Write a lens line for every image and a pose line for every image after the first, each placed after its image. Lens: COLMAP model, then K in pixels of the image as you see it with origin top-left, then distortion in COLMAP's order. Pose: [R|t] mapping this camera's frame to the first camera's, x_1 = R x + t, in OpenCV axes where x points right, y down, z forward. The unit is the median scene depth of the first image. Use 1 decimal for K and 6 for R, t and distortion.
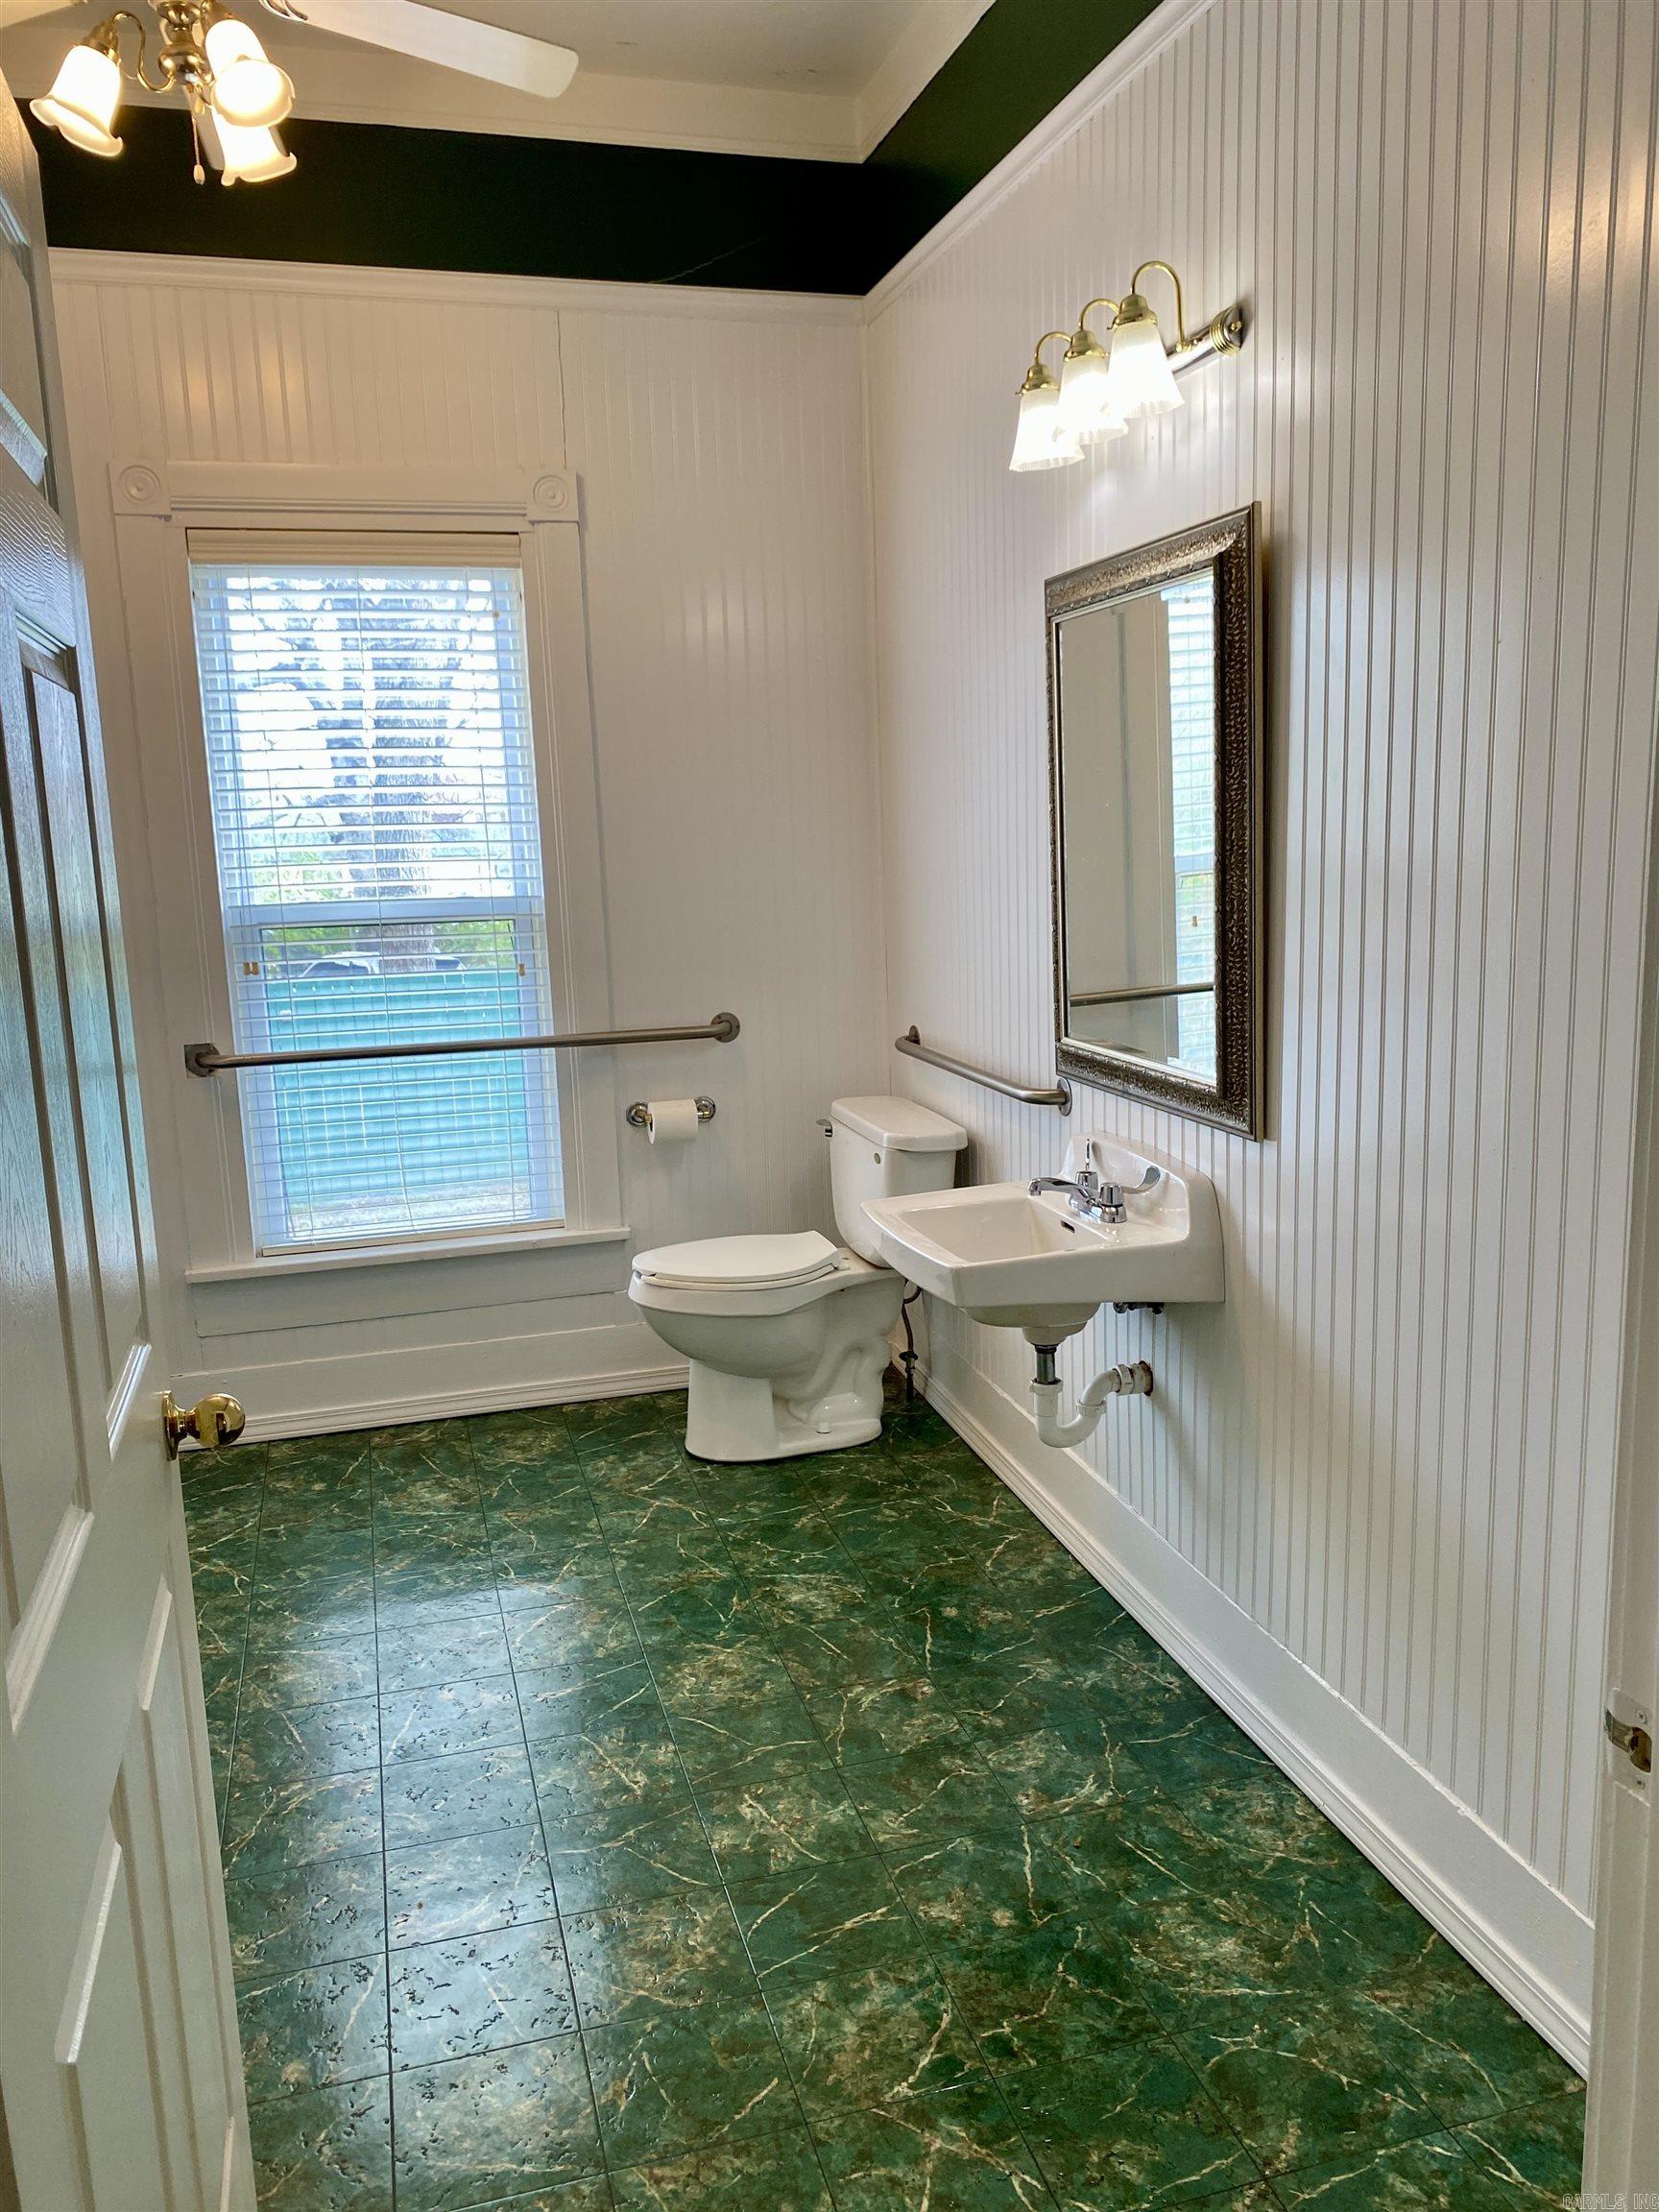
lens RADIAL K [[1691.0, 0, 829.5], [0, 1691.0, 1106.0], [0, 0, 1]] dist [0.234184, -0.508194]
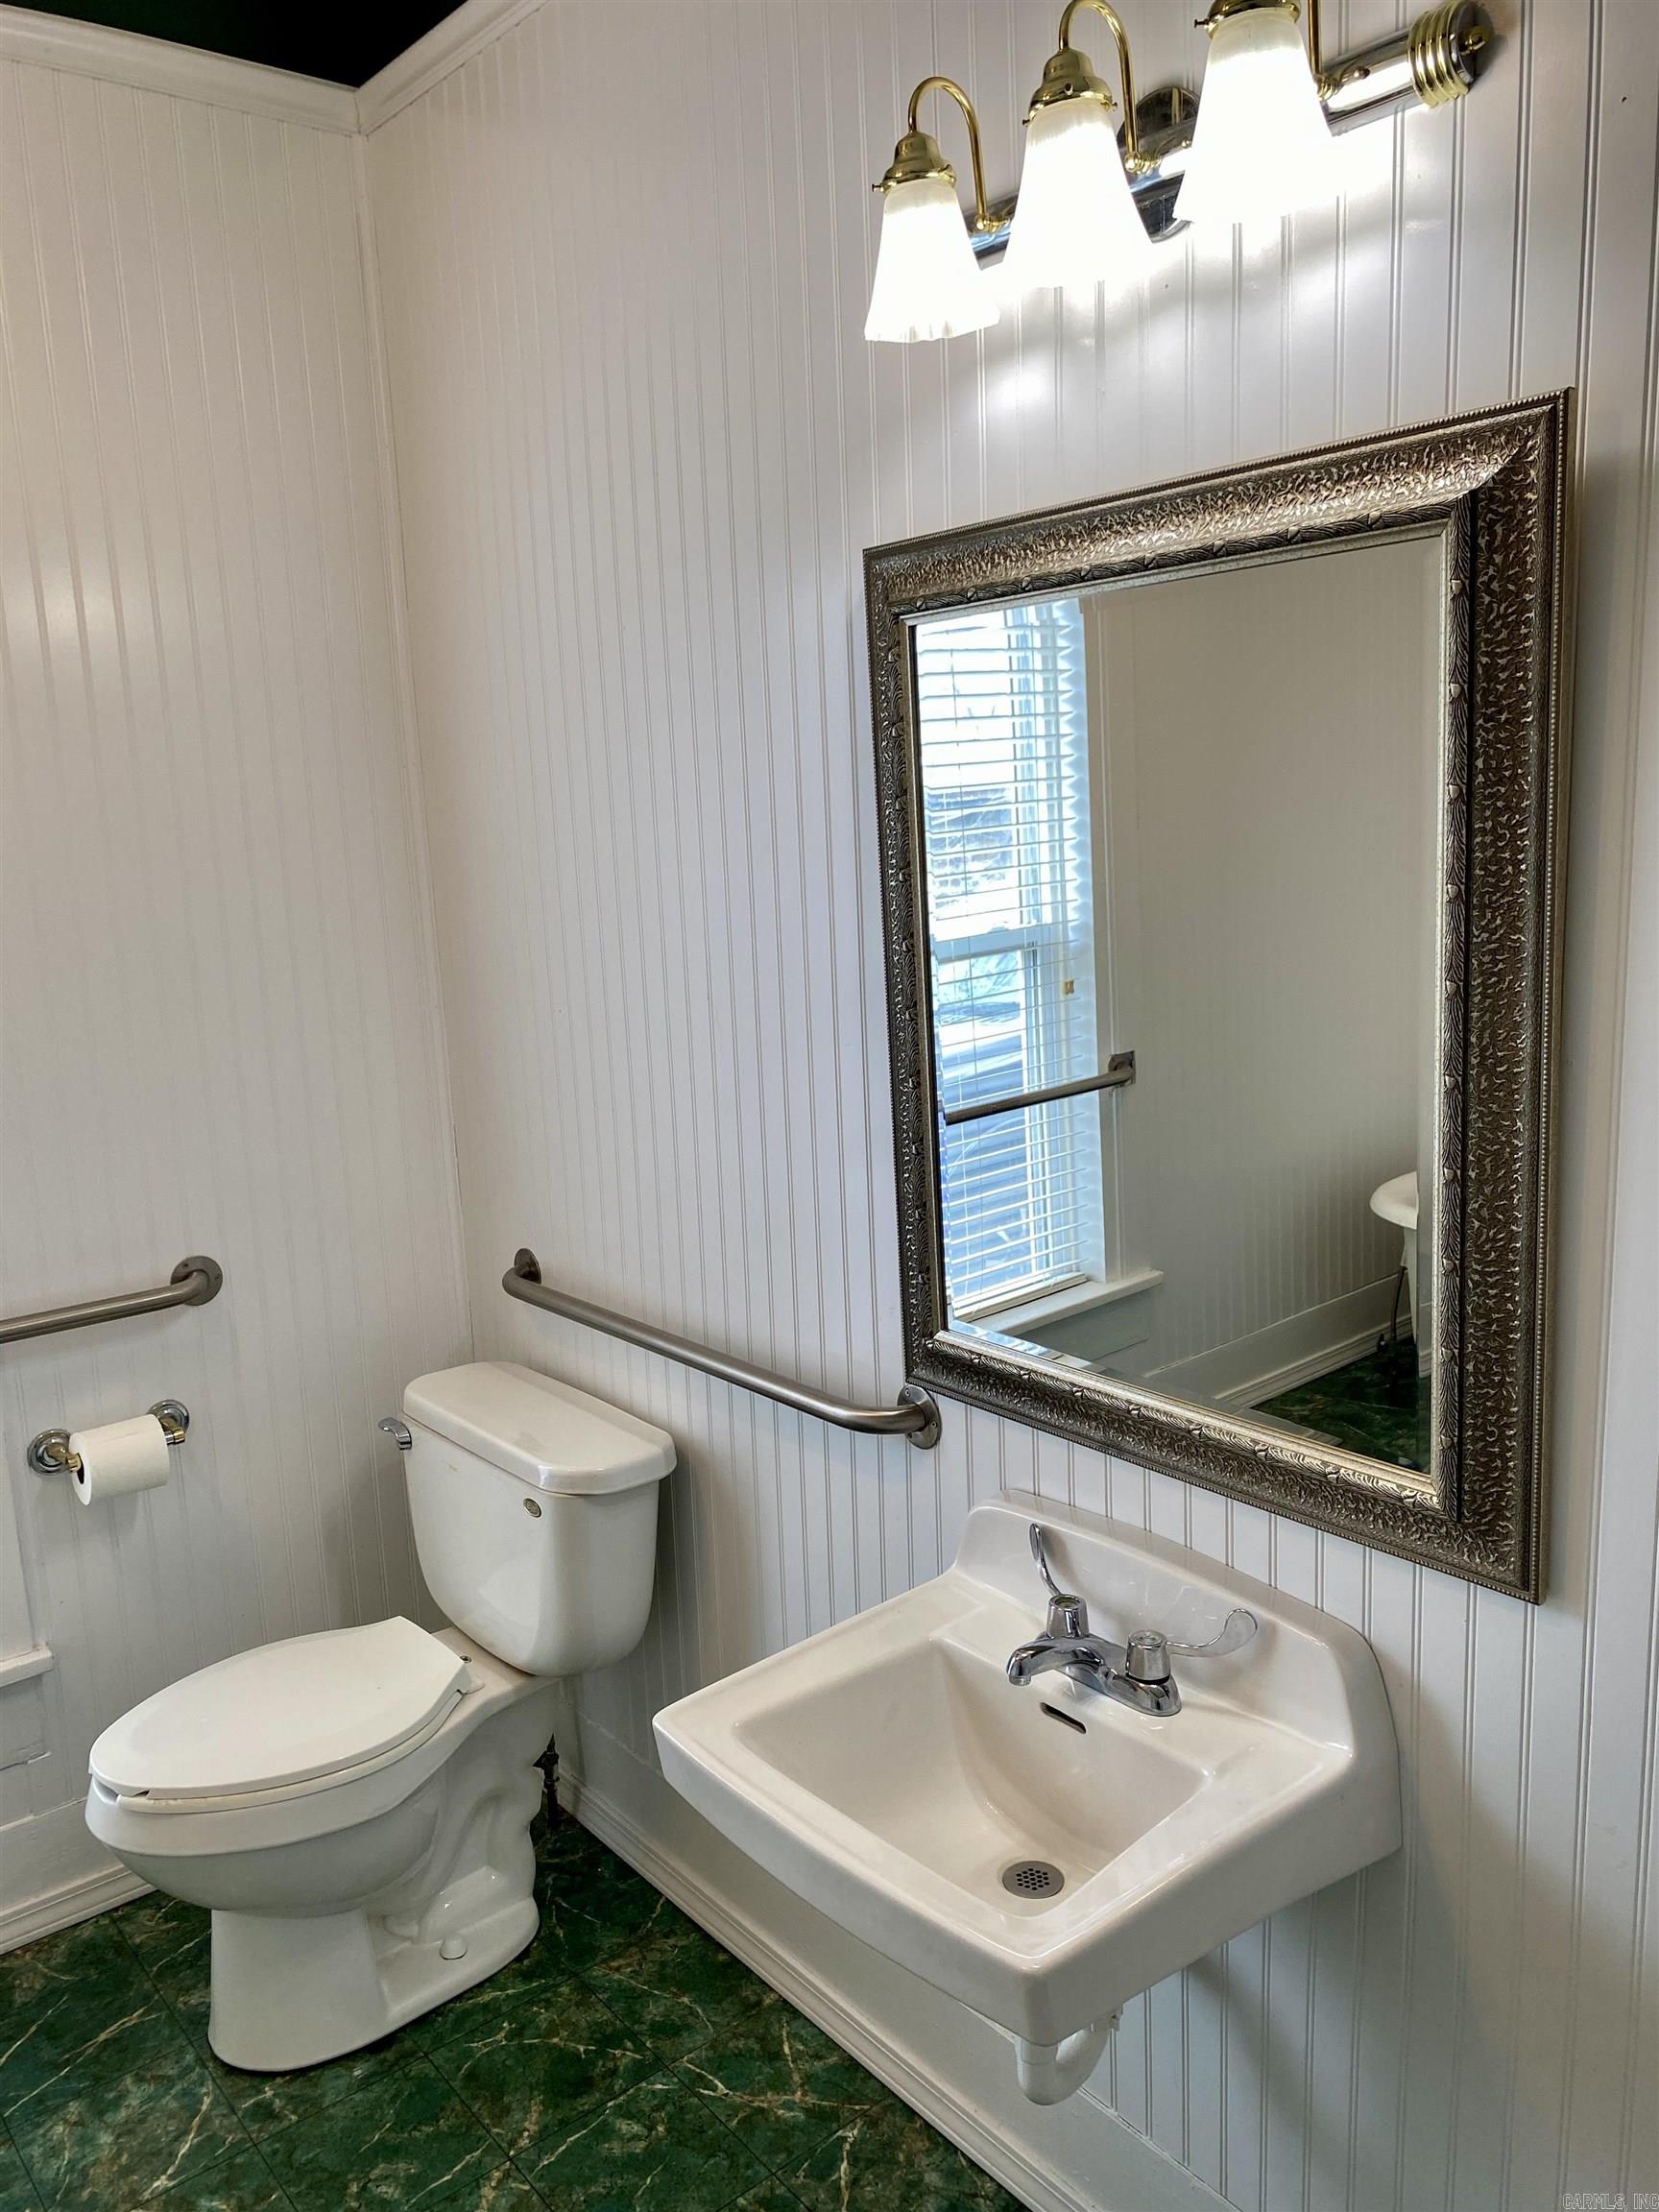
lens RADIAL K [[1759.1, 0, 829.5], [0, 1759.1, 1106.0], [0, 0, 1]] dist [0.017378, 0.003157]
pose [[0.920795, -0.083192, 0.381073, -0.102470], [0.087139, 0.996172, 0.006917, -0.108071], [-0.380190, 0.026837, 0.924519, 0.400970]]
